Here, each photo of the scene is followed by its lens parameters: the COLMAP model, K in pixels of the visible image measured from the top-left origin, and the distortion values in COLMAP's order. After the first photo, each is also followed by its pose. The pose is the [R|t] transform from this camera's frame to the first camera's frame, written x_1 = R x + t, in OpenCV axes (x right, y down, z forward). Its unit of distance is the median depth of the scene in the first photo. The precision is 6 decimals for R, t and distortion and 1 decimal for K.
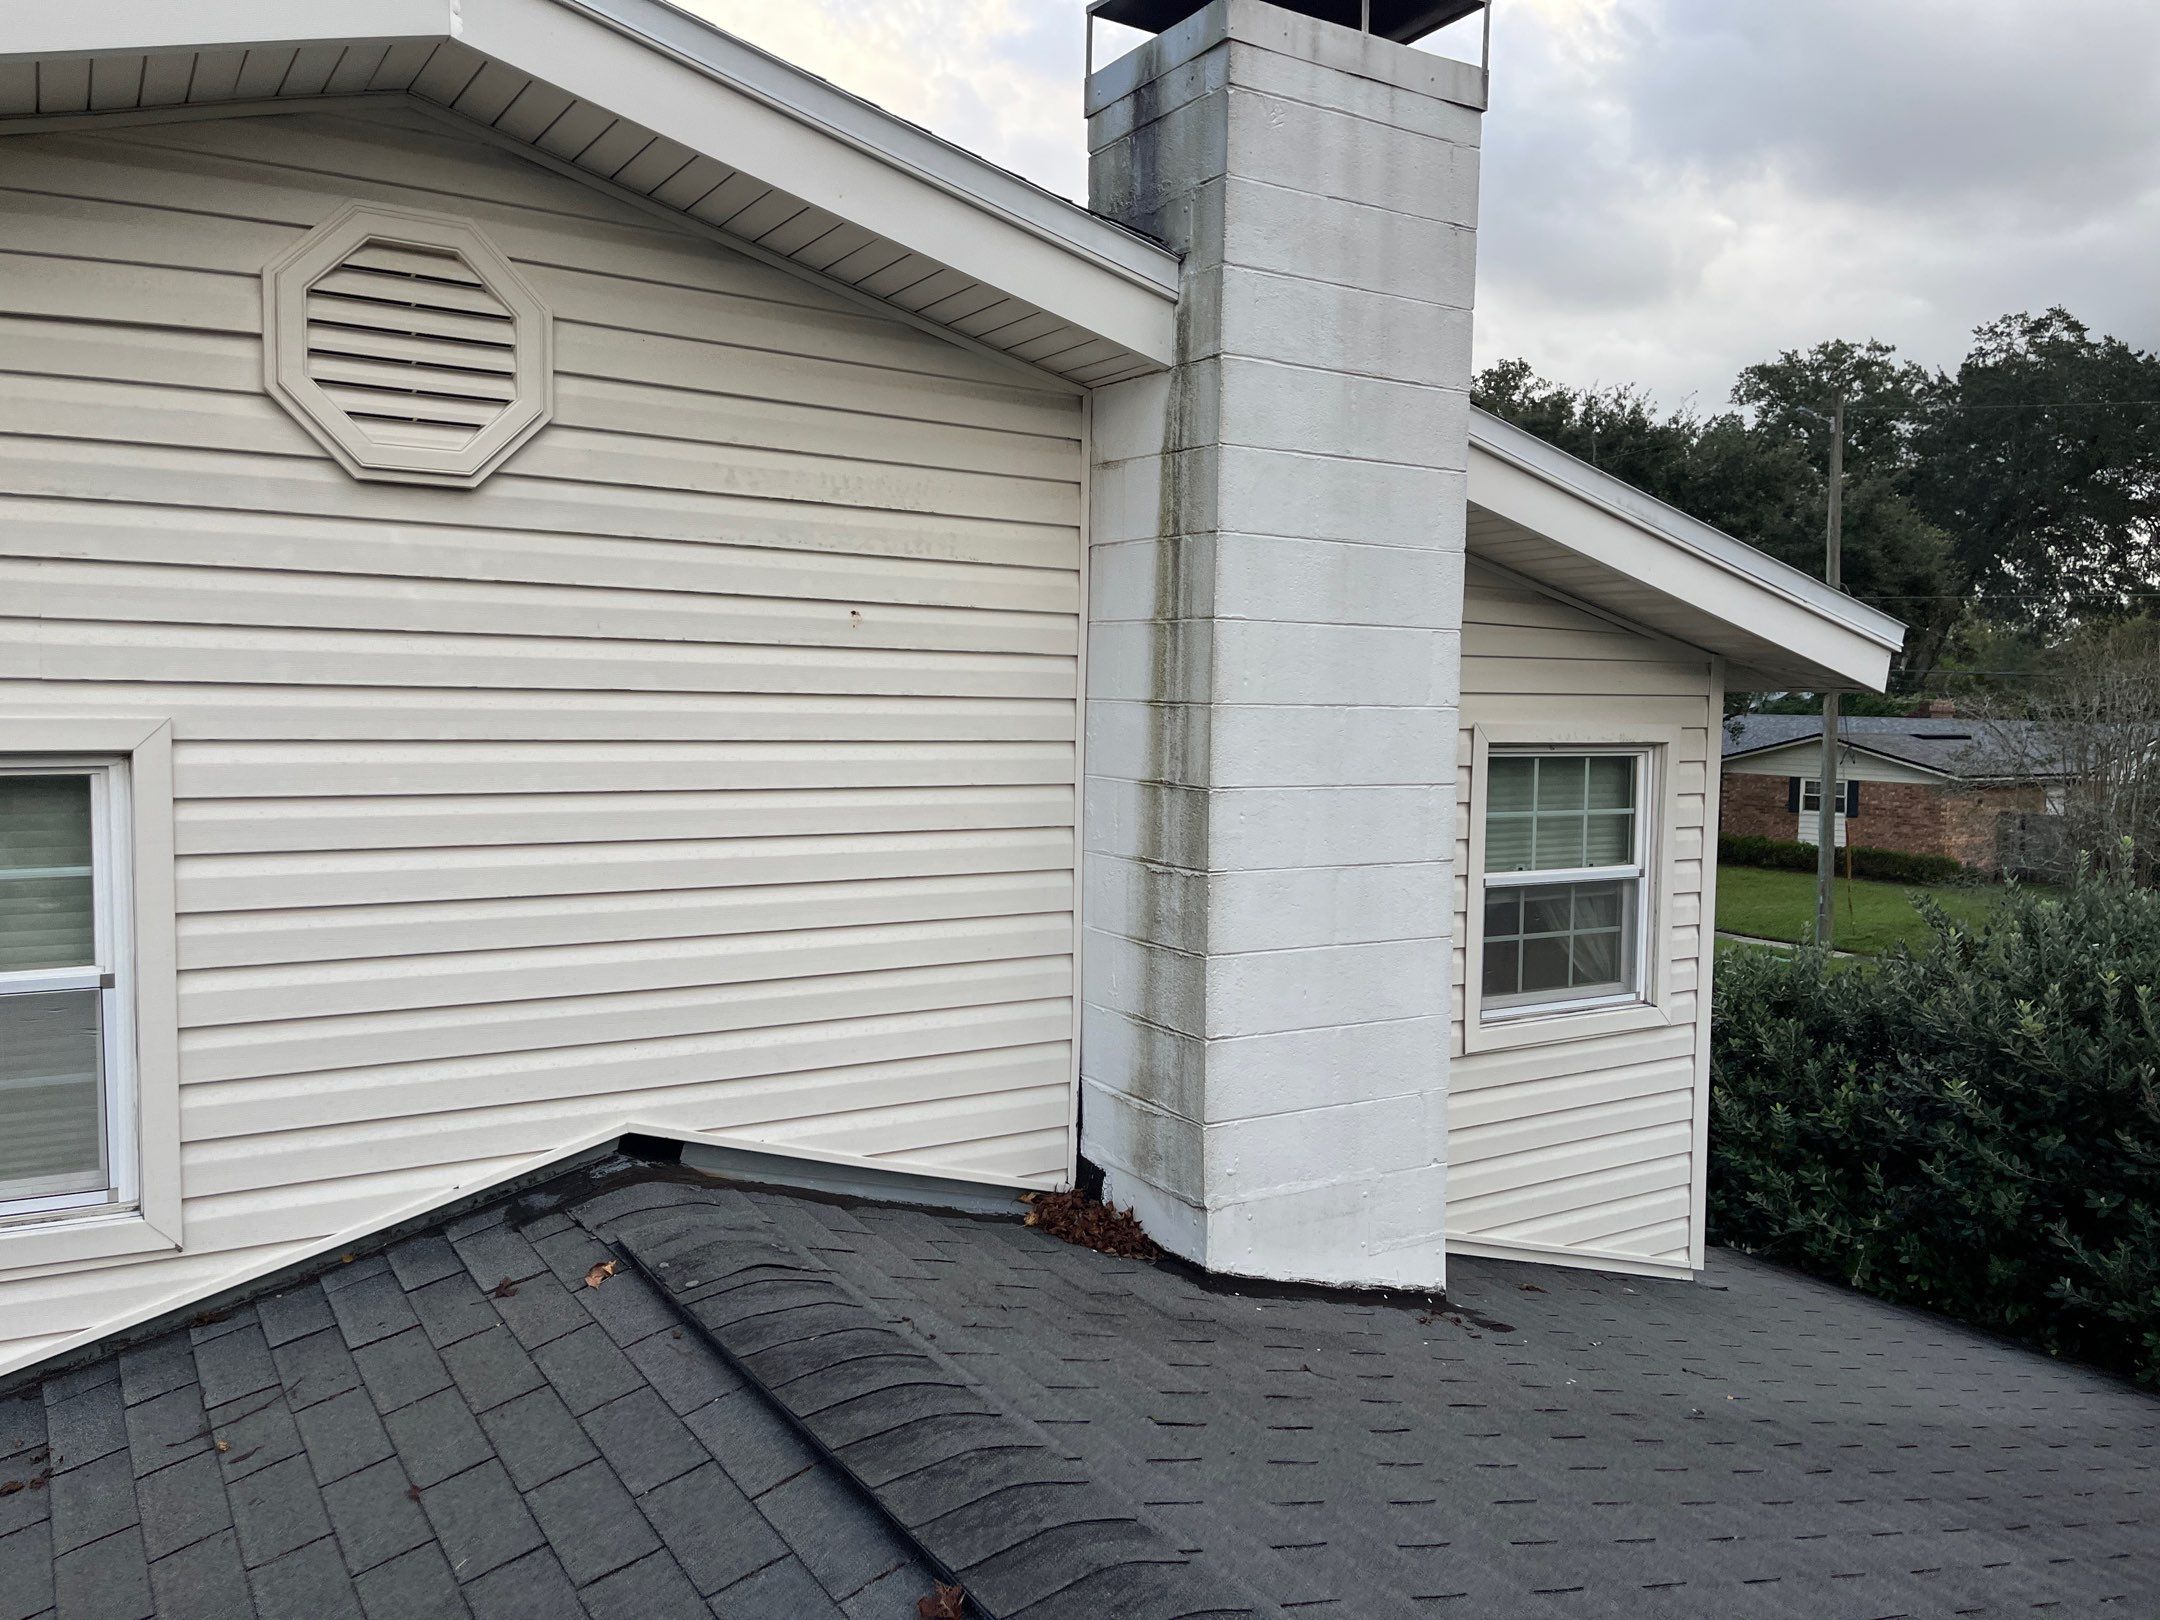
lens RADIAL K [[1626.9, 0, 1080.7], [0, 1626.9, 800.1], [0, 0, 1]] dist [0.062430, -0.083423]
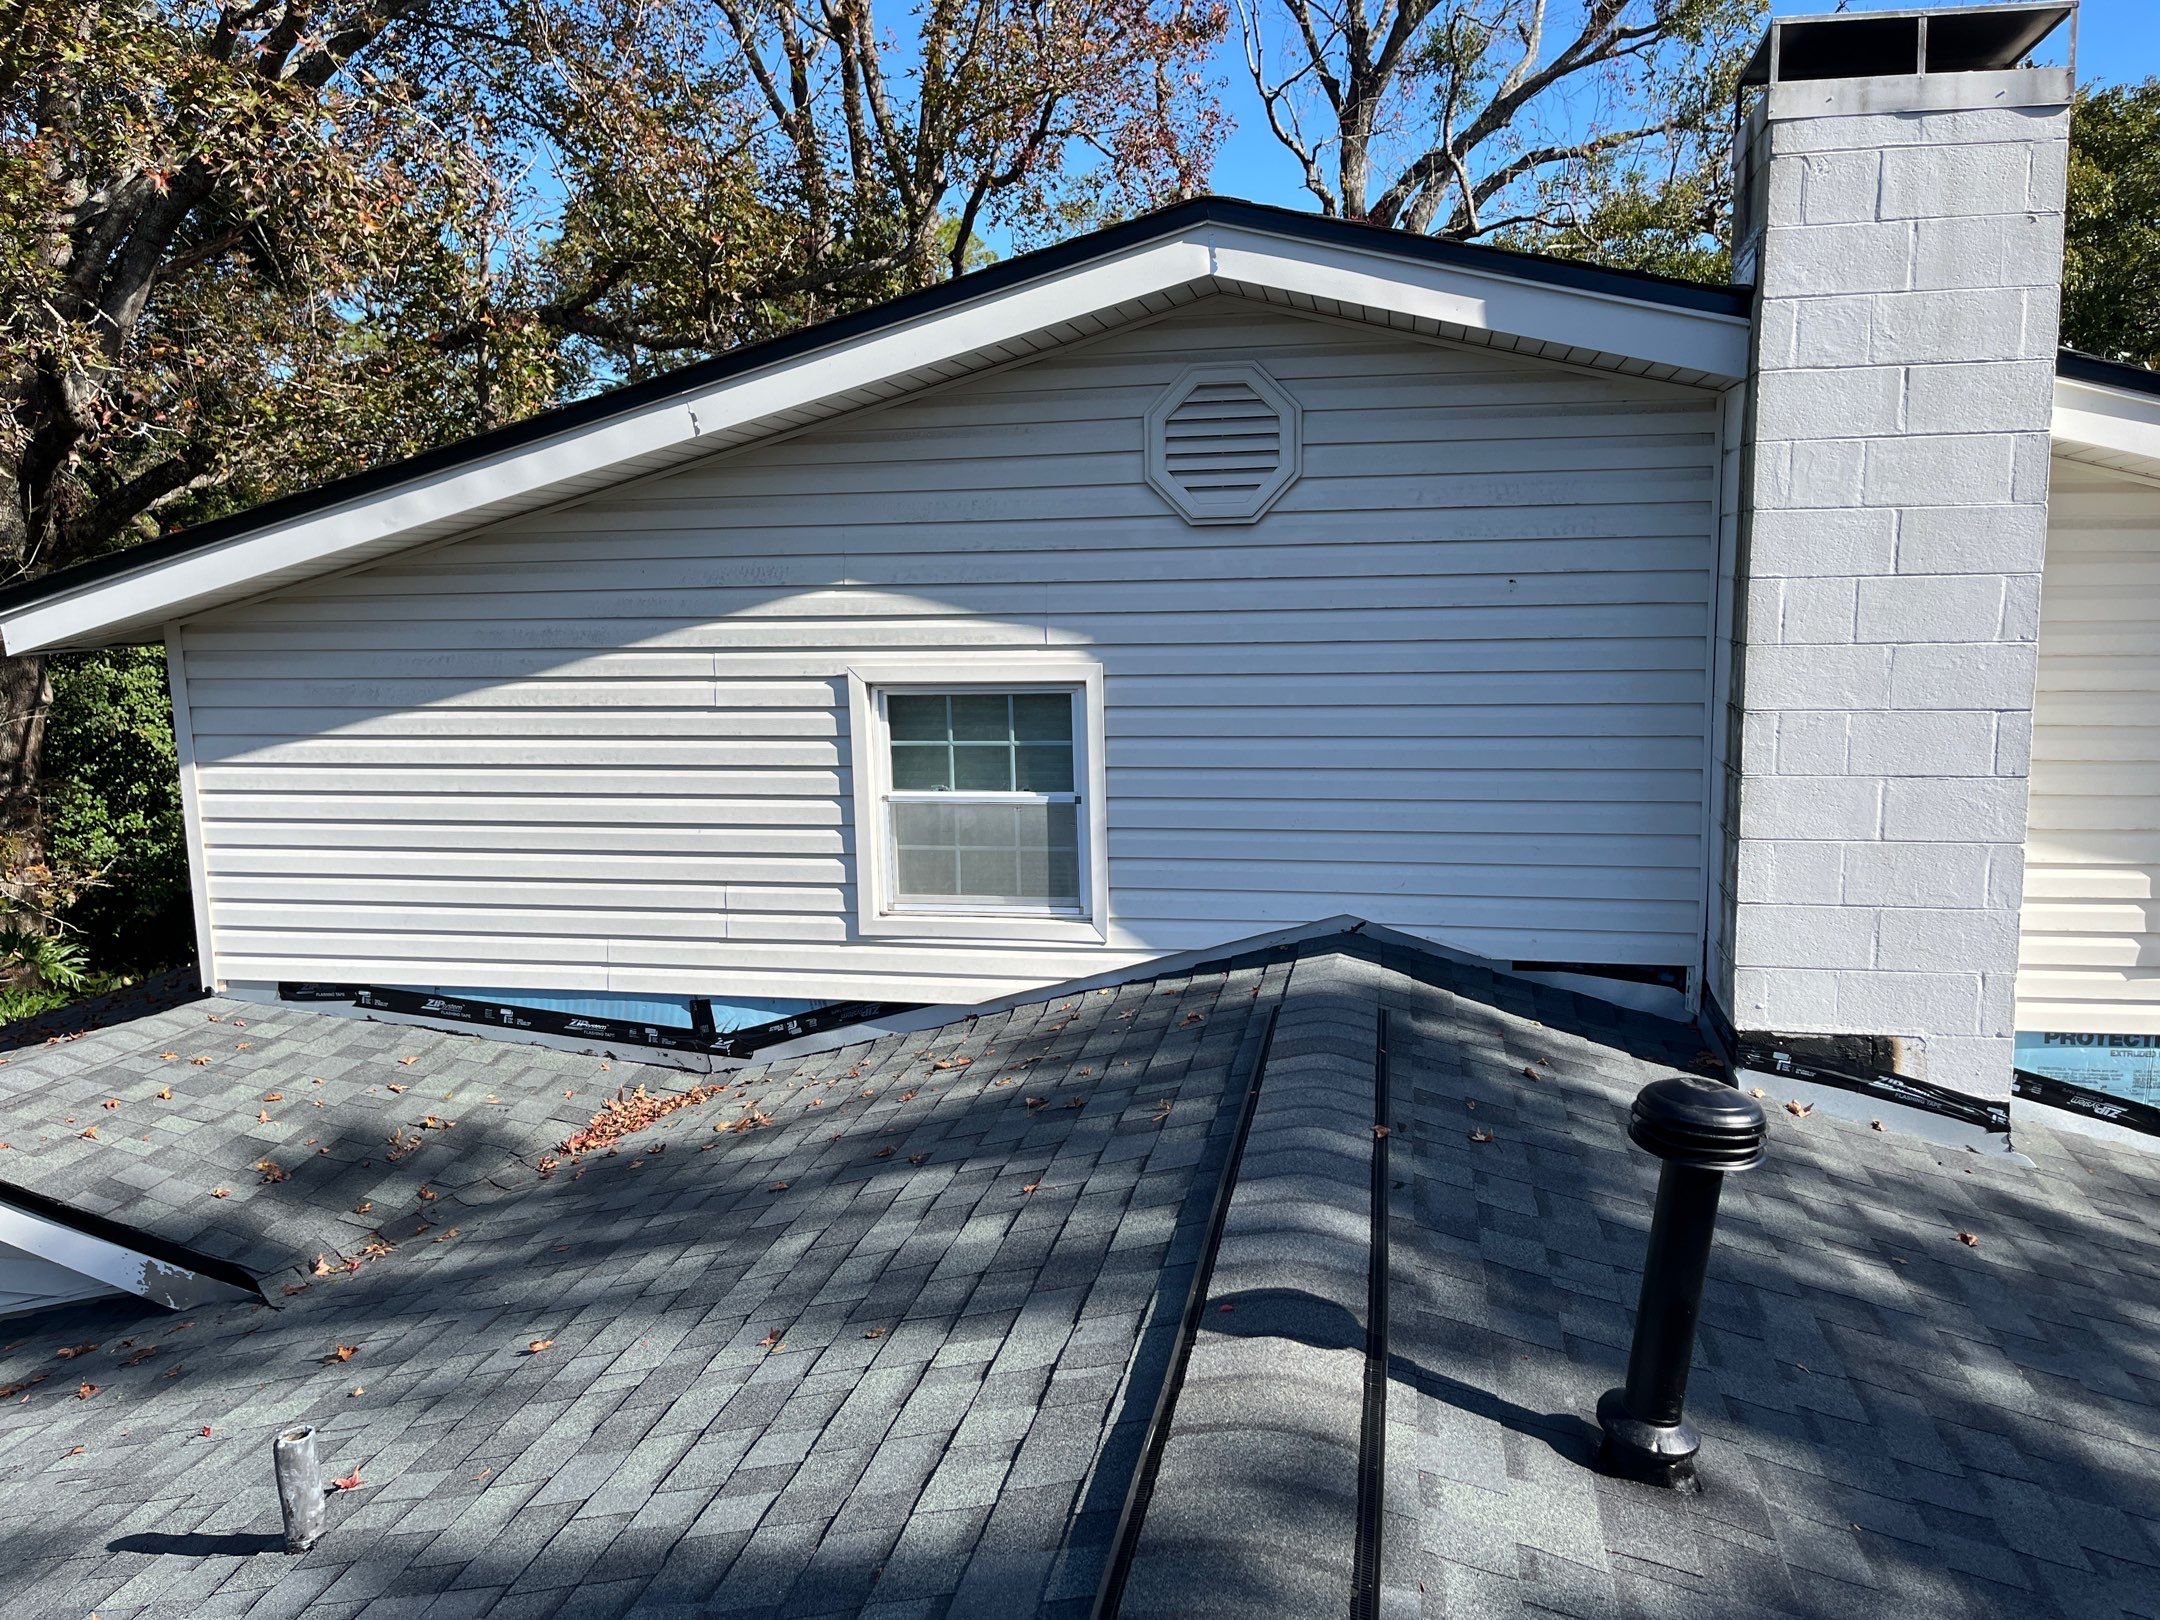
lens RADIAL K [[1626.9, 0, 1120.1], [0, 1626.9, 830.1], [0, 0, 1]] dist [0.062430, -0.083423]
pose [[0.731679, 0.073878, -0.677634, 0.680954], [-0.016493, 0.995737, 0.090750, -0.026083], [0.681449, -0.055224, 0.729779, -0.329524]]
